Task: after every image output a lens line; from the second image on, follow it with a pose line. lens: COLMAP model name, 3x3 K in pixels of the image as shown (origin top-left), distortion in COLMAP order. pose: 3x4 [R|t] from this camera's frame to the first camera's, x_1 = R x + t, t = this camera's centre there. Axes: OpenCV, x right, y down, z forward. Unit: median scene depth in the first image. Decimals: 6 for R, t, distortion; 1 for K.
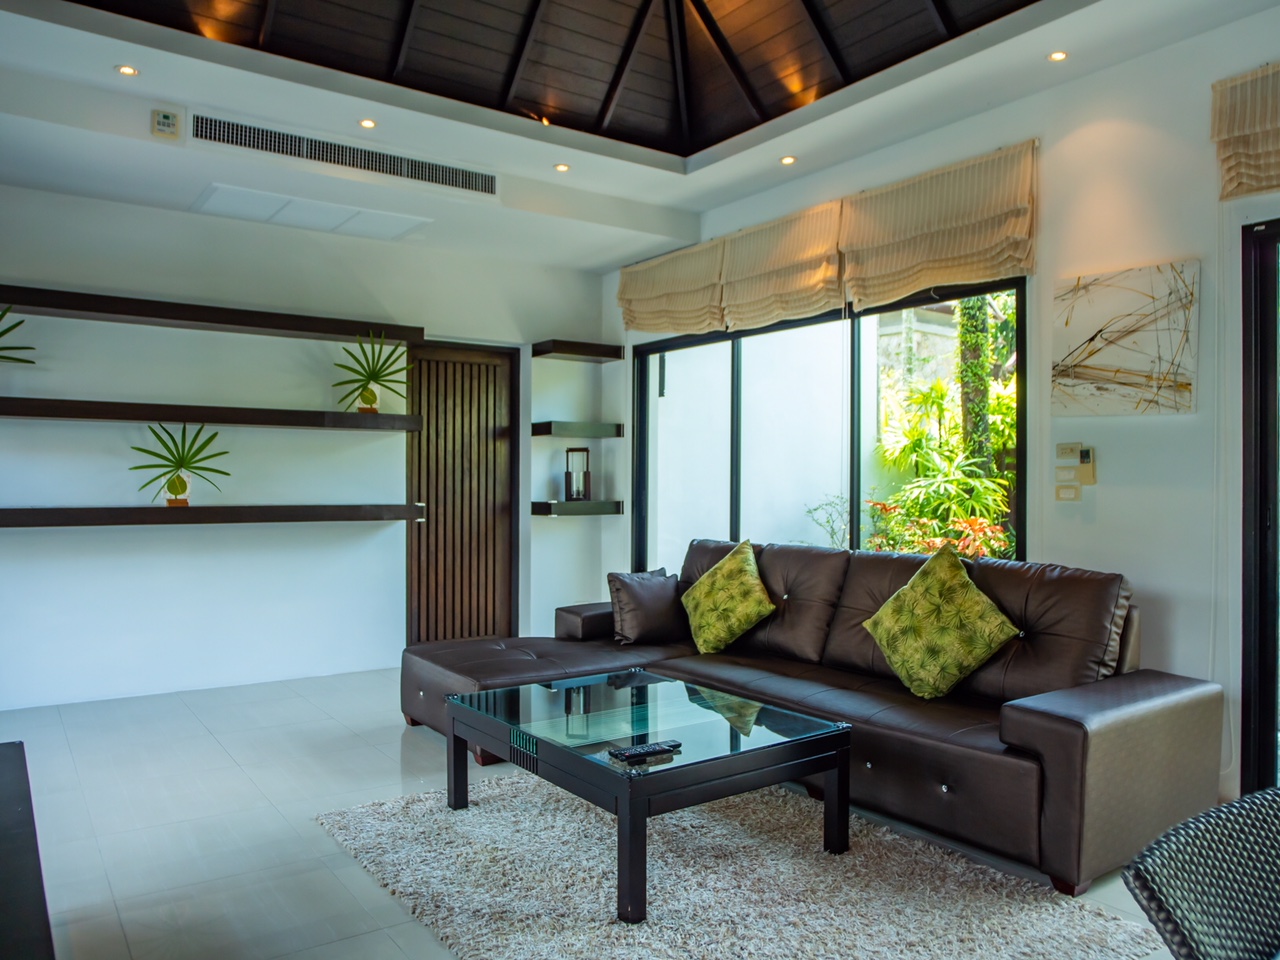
lens RADIAL K [[942.5, 0, 640.0], [0, 942.5, 480.0], [0, 0, 1]] dist [-0.071391, 0.055811]
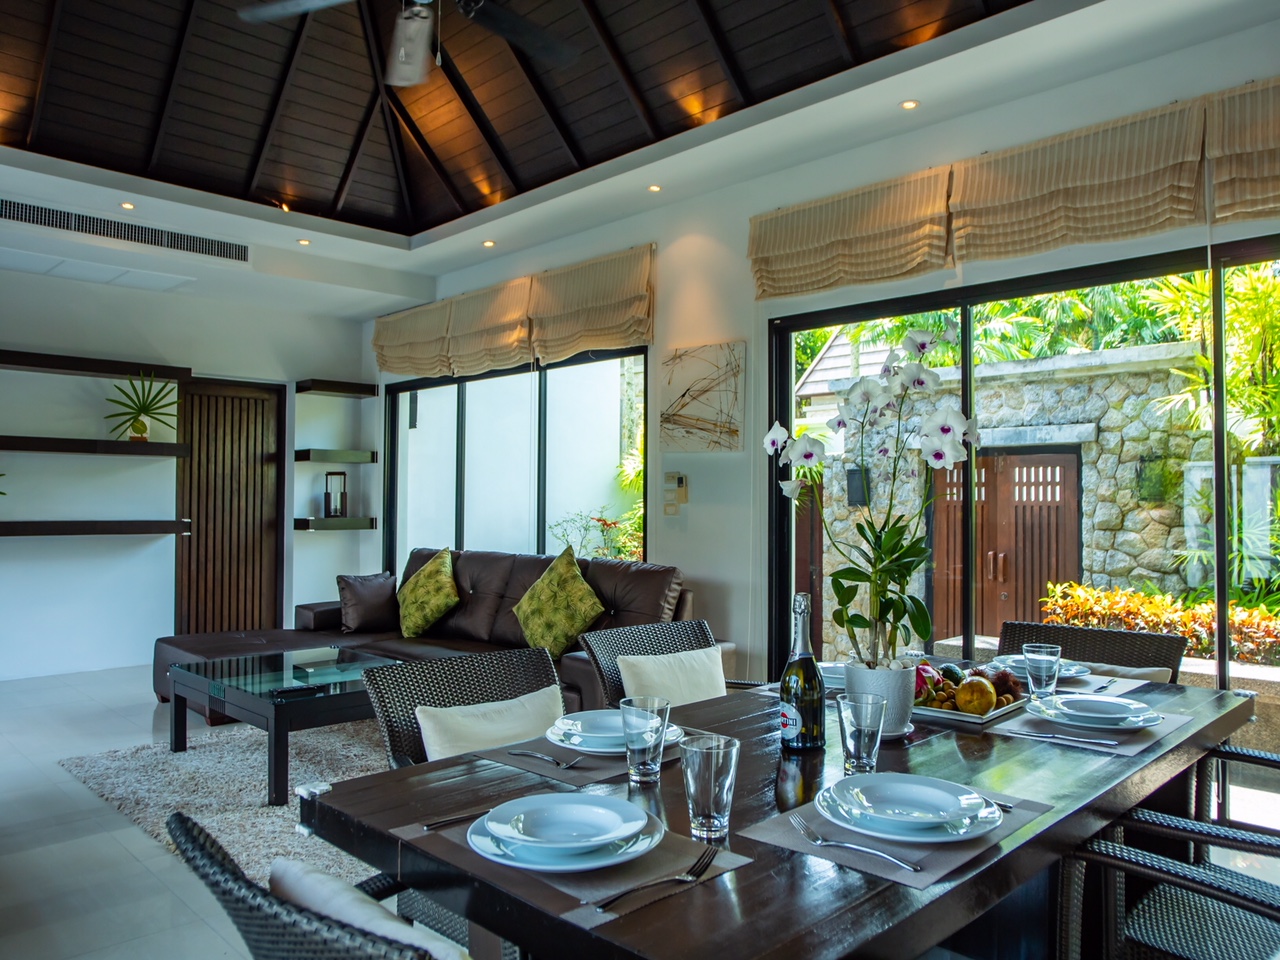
lens RADIAL K [[942.5, 0, 640.0], [0, 942.5, 480.0], [0, 0, 1]] dist [-0.071391, 0.055811]
pose [[0.987201, 0.004203, 0.159427, 0.159974], [-0.000763, 0.999766, -0.021631, 0.000809], [-0.159480, 0.021233, 0.986973, -0.263588]]
